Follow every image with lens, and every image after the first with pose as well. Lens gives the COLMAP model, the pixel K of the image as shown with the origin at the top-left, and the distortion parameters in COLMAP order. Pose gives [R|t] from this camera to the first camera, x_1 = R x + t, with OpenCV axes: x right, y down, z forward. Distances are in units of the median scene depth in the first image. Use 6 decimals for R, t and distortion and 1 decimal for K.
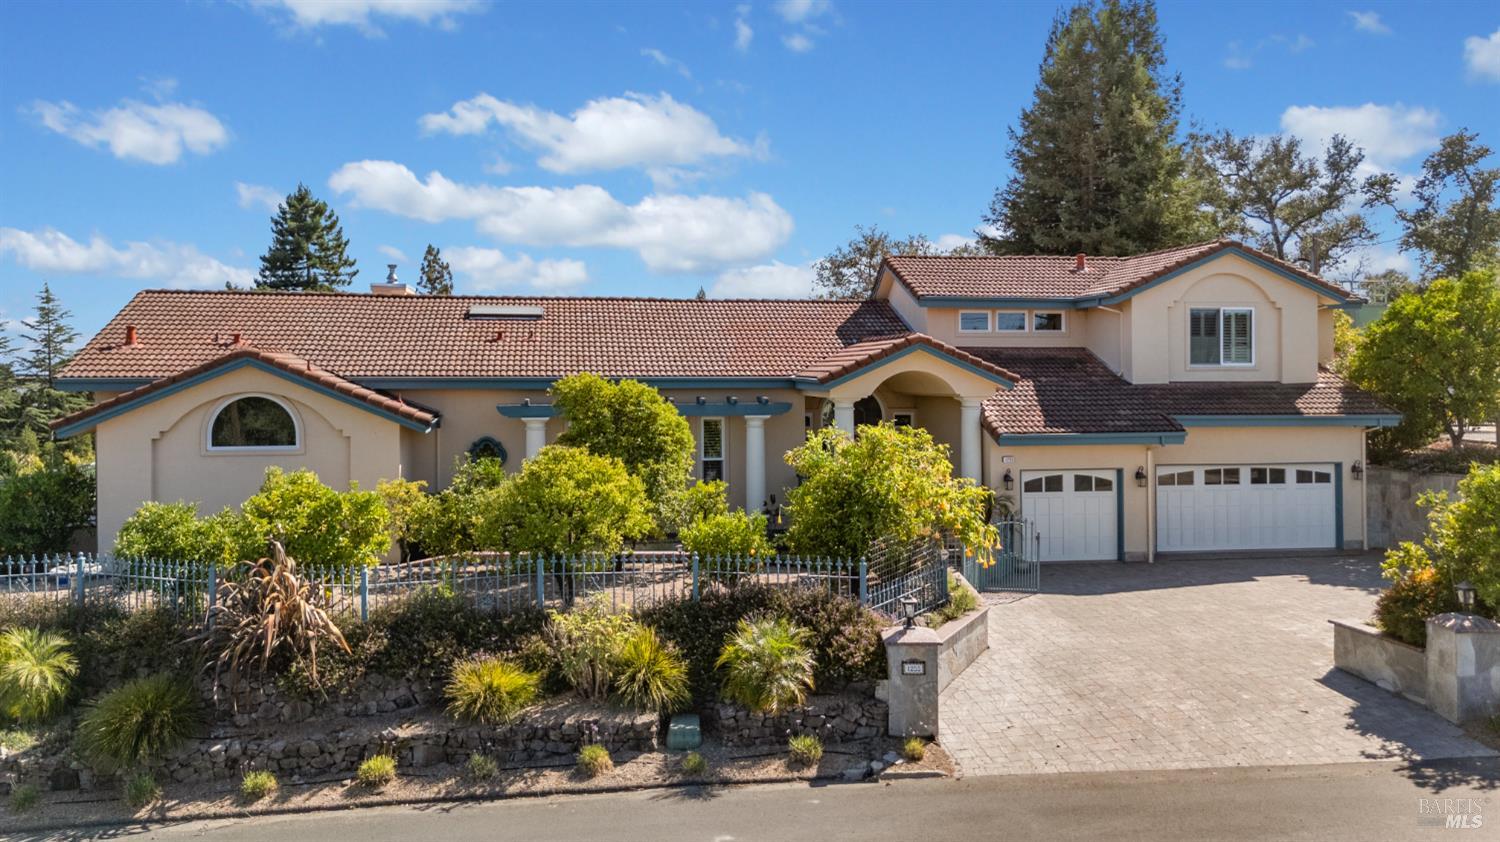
lens RADIAL K [[1097.3, 0, 750.0], [0, 1097.3, 421.0], [0, 0, 1]] dist [0.060642, -0.001951]
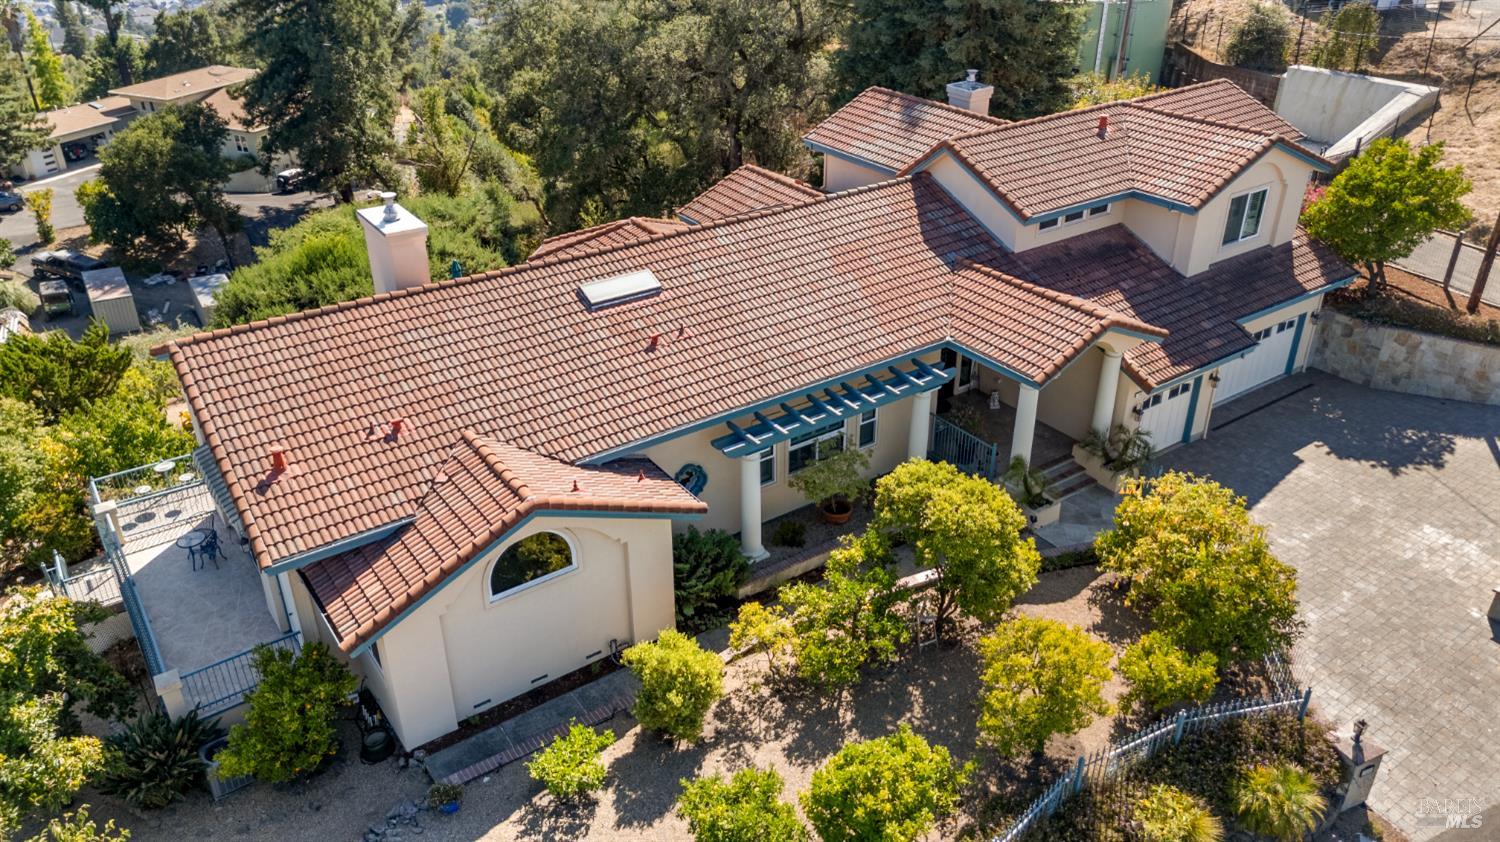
lens RADIAL K [[1097.3, 0, 750.0], [0, 1097.3, 421.0], [0, 0, 1]] dist [0.060642, -0.001951]
pose [[0.892949, -0.216175, 0.394855, -0.503410], [0.015846, 0.891699, 0.452352, -0.407164], [-0.449879, -0.397670, 0.799667, 0.251905]]
